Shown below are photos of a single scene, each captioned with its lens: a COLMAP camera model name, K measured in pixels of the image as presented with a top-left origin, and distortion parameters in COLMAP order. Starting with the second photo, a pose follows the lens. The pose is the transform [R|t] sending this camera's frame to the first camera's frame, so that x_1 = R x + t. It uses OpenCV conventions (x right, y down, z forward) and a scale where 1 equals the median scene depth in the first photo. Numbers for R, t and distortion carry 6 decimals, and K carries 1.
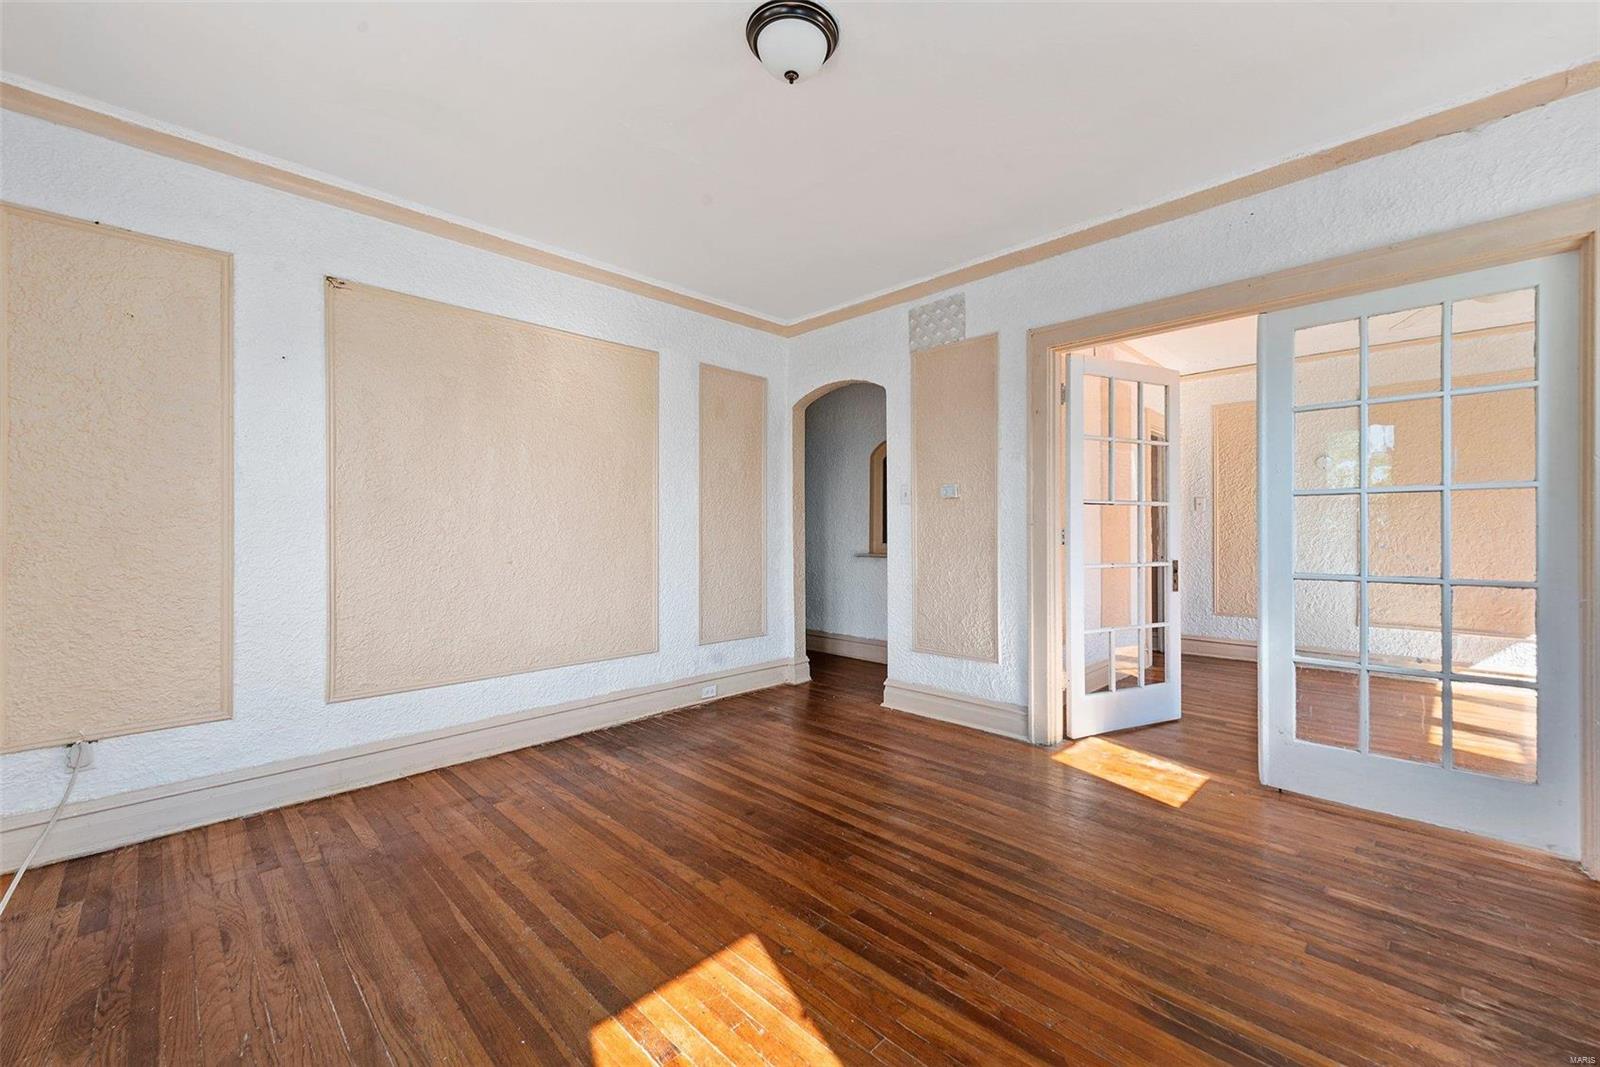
lens RADIAL K [[643.9, 0, 818.5], [0, 643.9, 515.5], [0, 0, 1]] dist [0.009429, -0.000244]
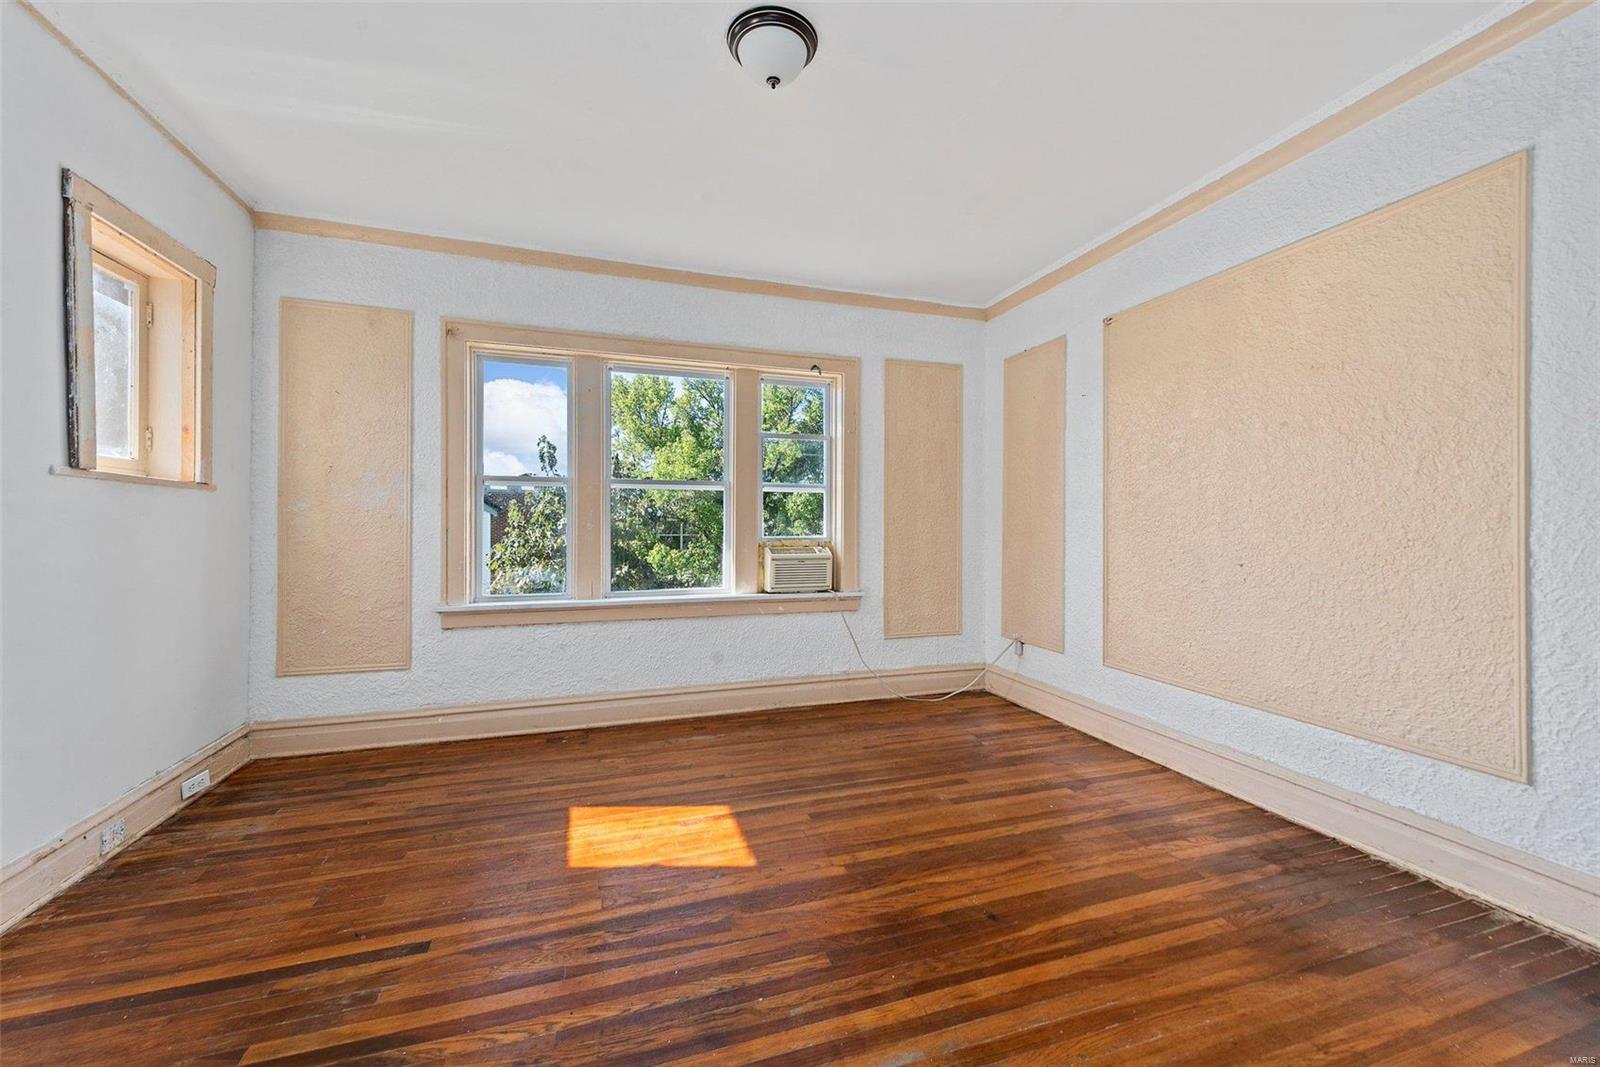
lens RADIAL K [[643.9, 0, 818.5], [0, 643.9, 515.5], [0, 0, 1]] dist [0.009429, -0.000244]
pose [[-0.460443, -0.007926, -0.887654, 0.658587], [0.021066, 0.999581, -0.019852, 0.018183], [0.887439, -0.027840, -0.460083, 1.212085]]
